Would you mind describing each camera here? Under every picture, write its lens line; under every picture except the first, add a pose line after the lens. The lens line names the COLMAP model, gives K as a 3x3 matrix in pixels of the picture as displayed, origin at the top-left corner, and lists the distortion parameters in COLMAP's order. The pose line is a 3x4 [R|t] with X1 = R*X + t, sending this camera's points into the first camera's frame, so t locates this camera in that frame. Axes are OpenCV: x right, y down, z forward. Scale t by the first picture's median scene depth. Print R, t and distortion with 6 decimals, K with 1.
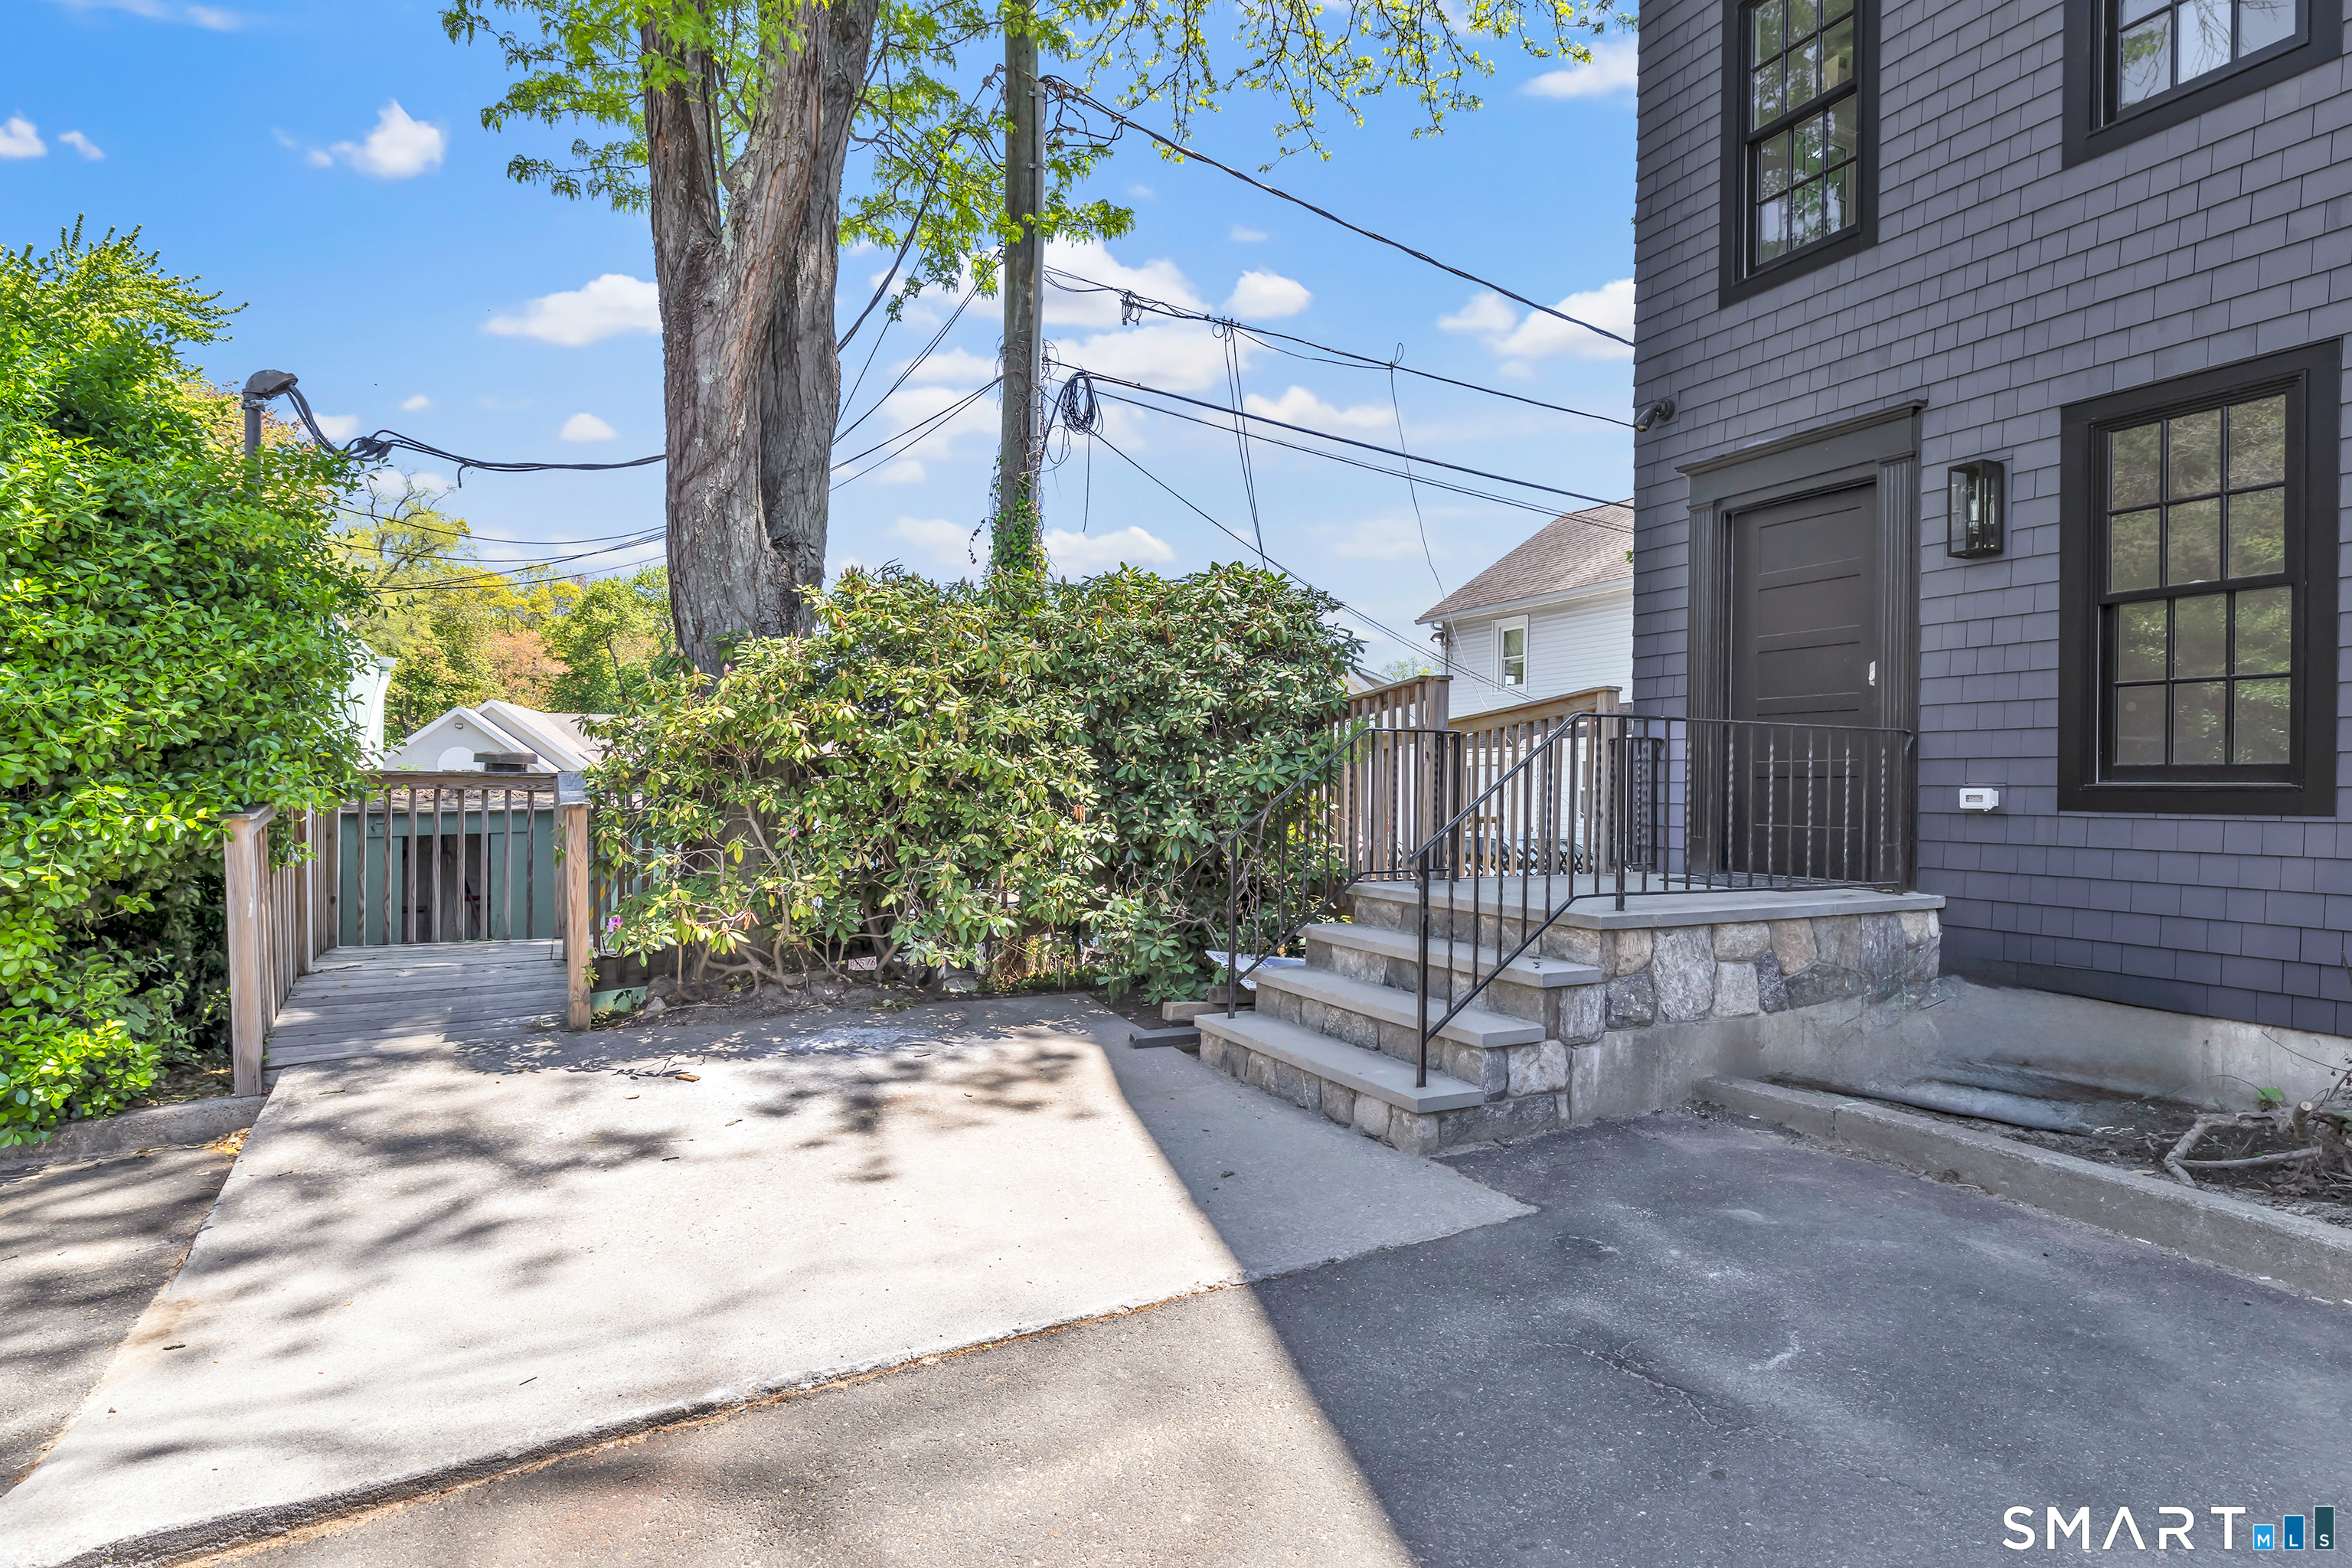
lens RADIAL K [[1248.8, 0, 1176.0], [0, 1248.8, 784.0], [0, 0, 1]] dist [0.001814, 0.000198]
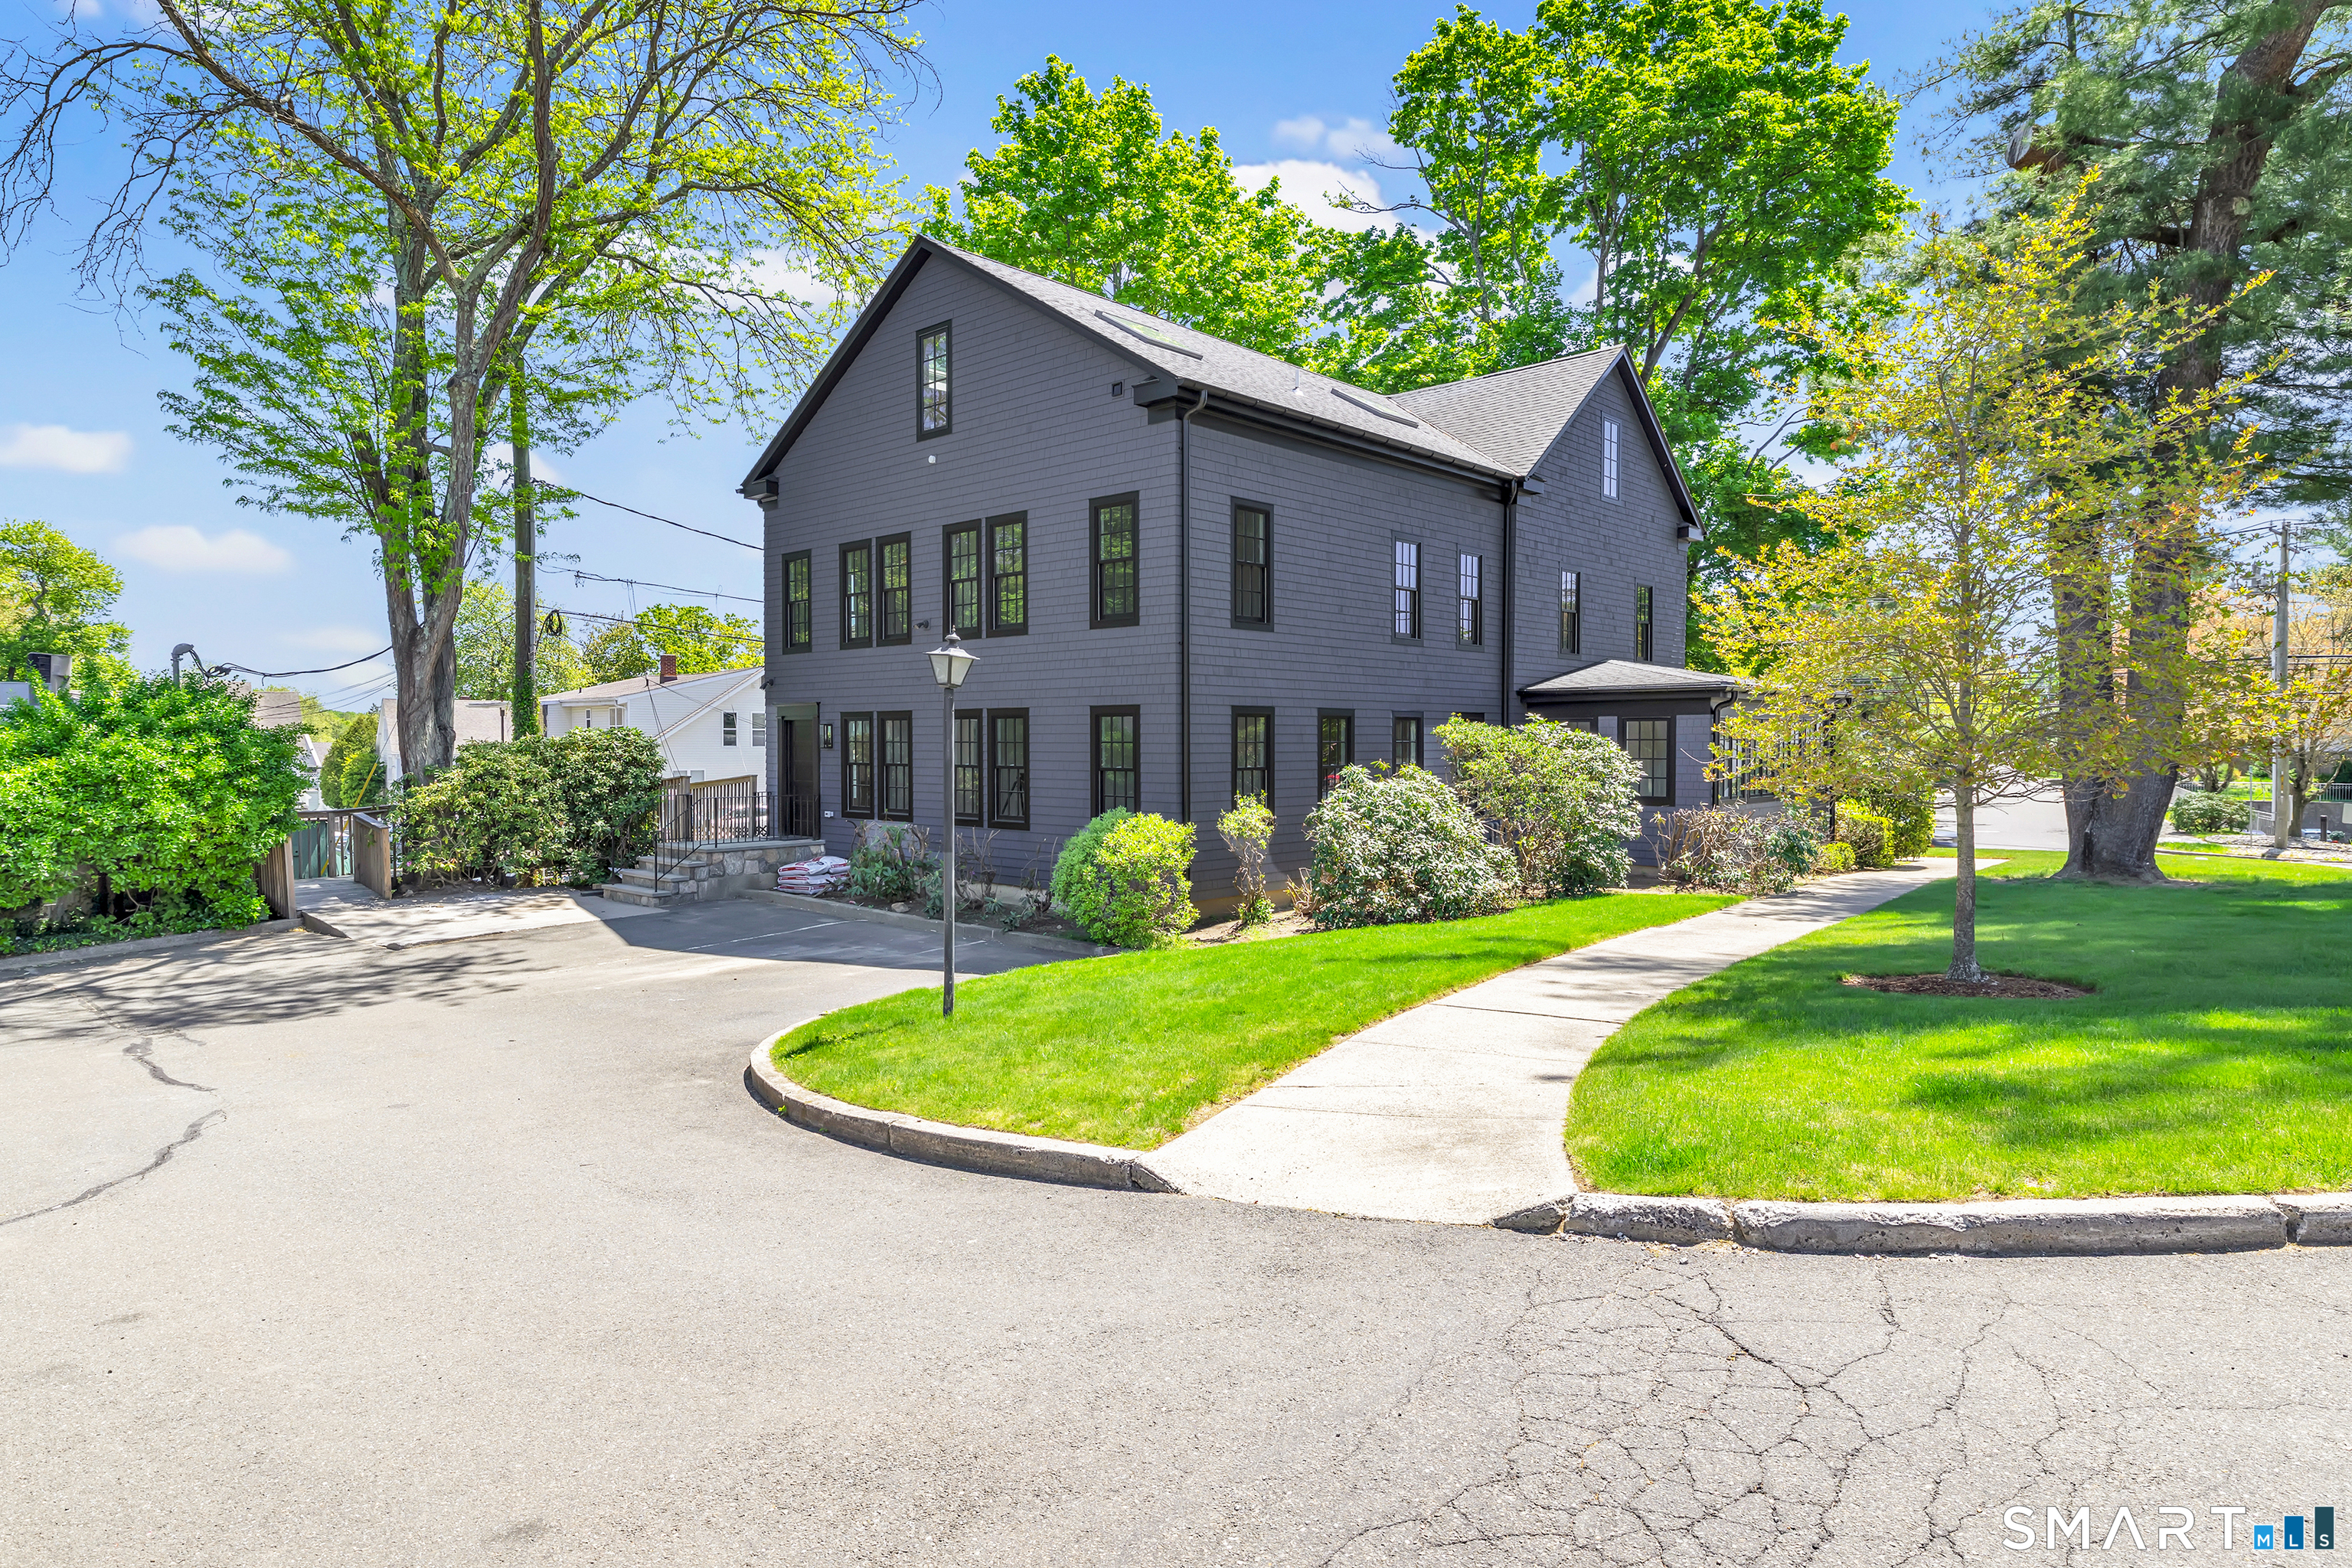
lens RADIAL K [[1325.8, 0, 1176.0], [0, 1325.8, 784.0], [0, 0, 1]] dist [-0.006227, -0.001395]
pose [[0.932511, -0.018449, 0.360669, 0.152322], [0.006057, 0.999353, 0.035458, -0.173160], [-0.361090, -0.030881, 0.932020, -2.470556]]
